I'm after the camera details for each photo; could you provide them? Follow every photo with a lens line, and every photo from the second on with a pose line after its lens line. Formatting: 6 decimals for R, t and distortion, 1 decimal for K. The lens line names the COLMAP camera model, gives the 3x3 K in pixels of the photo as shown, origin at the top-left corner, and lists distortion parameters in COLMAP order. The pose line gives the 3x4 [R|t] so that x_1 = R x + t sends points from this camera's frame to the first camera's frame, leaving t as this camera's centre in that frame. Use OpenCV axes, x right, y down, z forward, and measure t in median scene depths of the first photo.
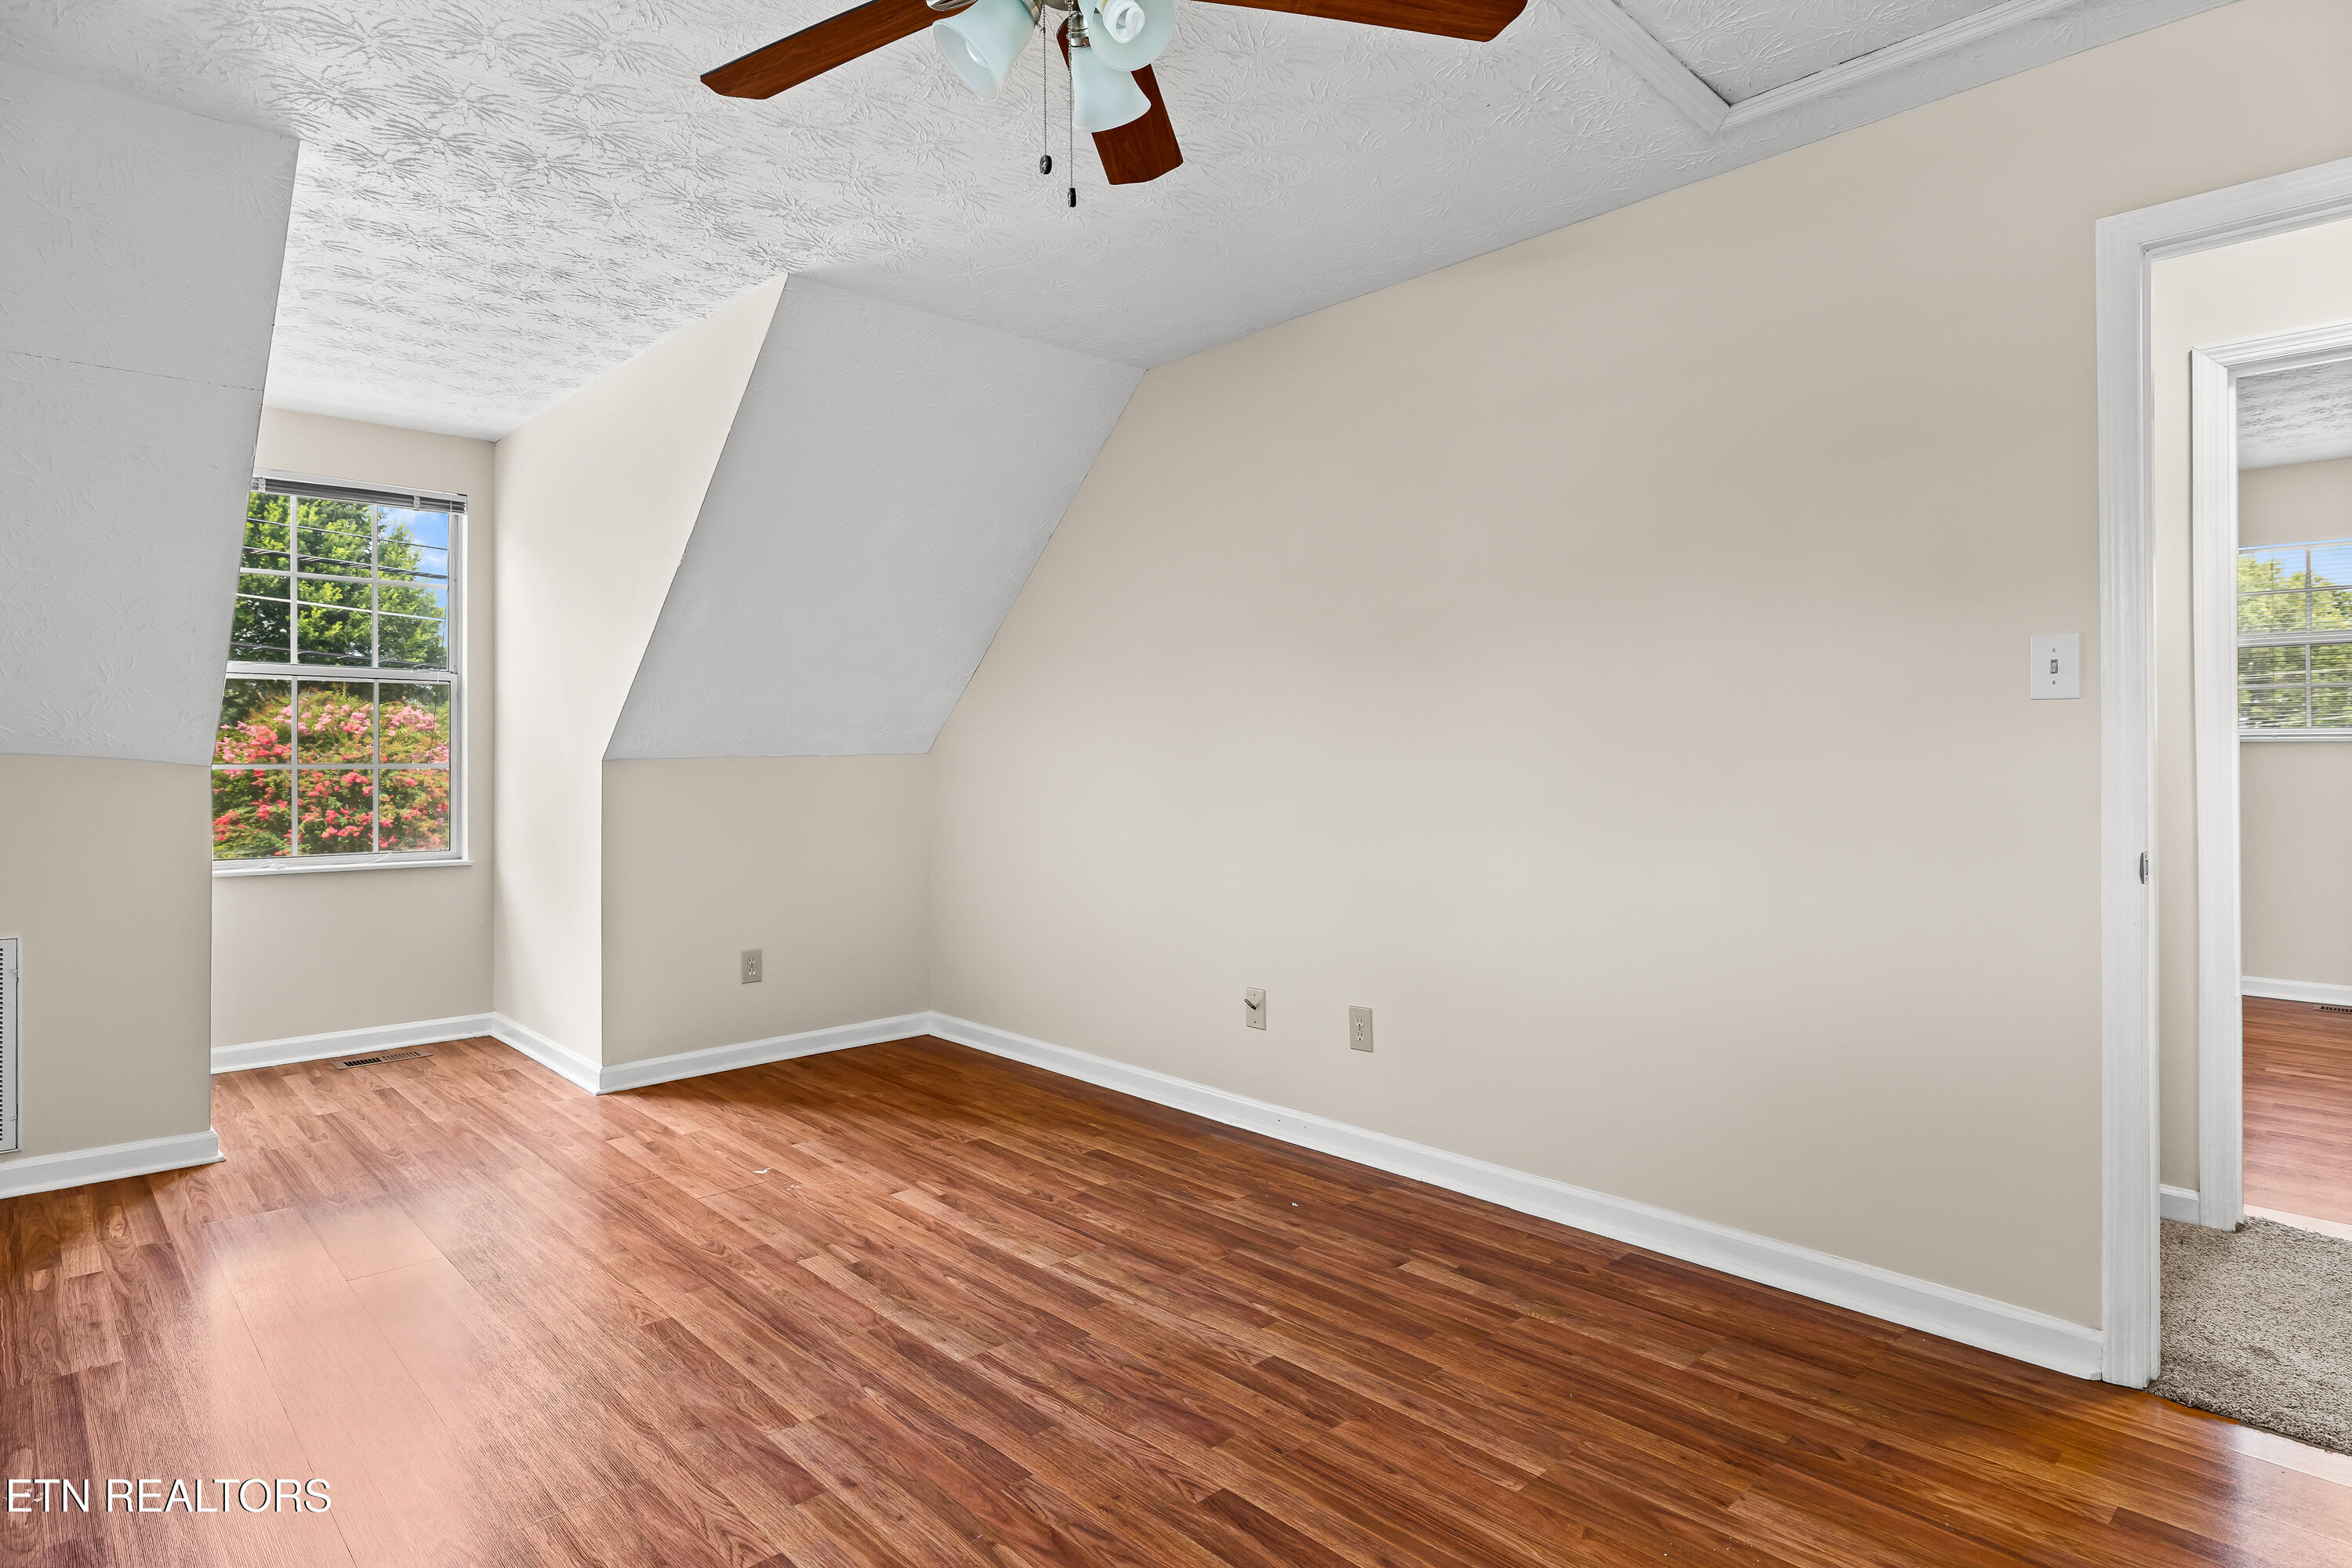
lens RADIAL K [[1270.3, 0, 1127.2], [0, 1270.3, 762.9], [0, 0, 1]] dist [0.017524, -0.005442]
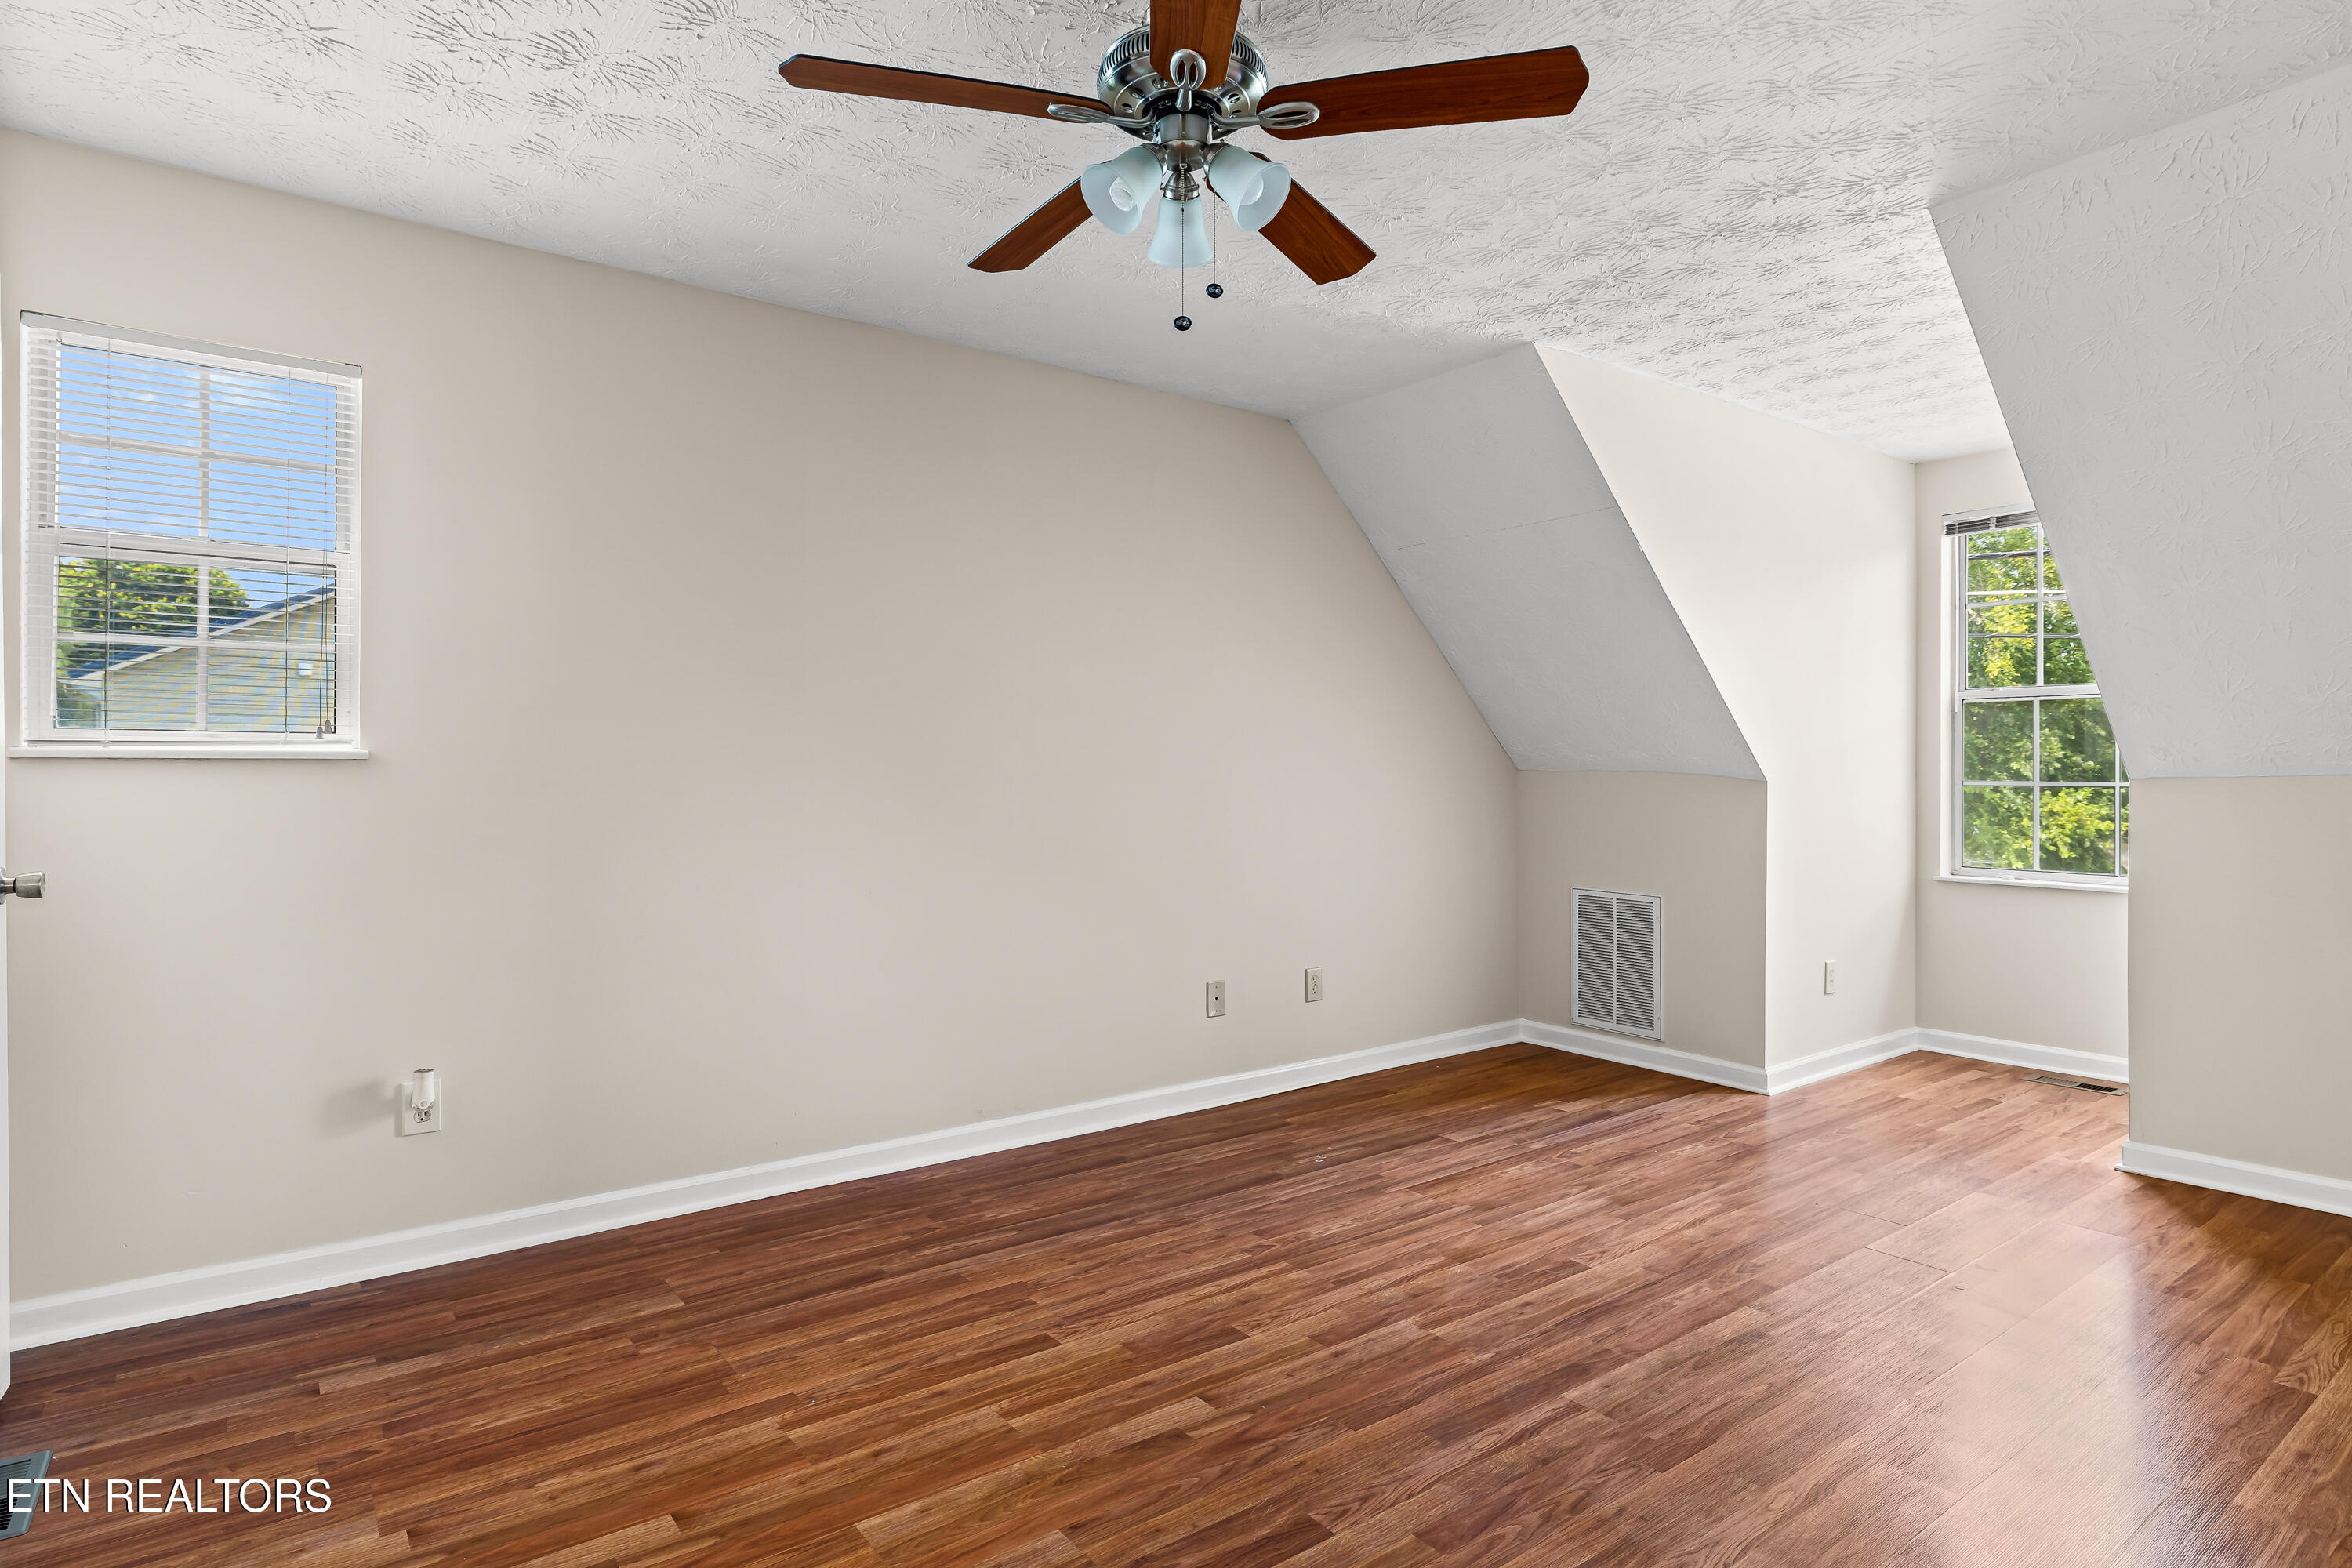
lens RADIAL K [[1270.3, 0, 1199.6], [0, 1270.3, 772.0], [0, 0, 1]] dist [0.017524, -0.005442]
pose [[-0.077578, 0.000386, -0.996986, 0.915586], [-0.009344, 0.999956, 0.001115, -0.003444], [0.996943, 0.009402, -0.077571, 0.848859]]
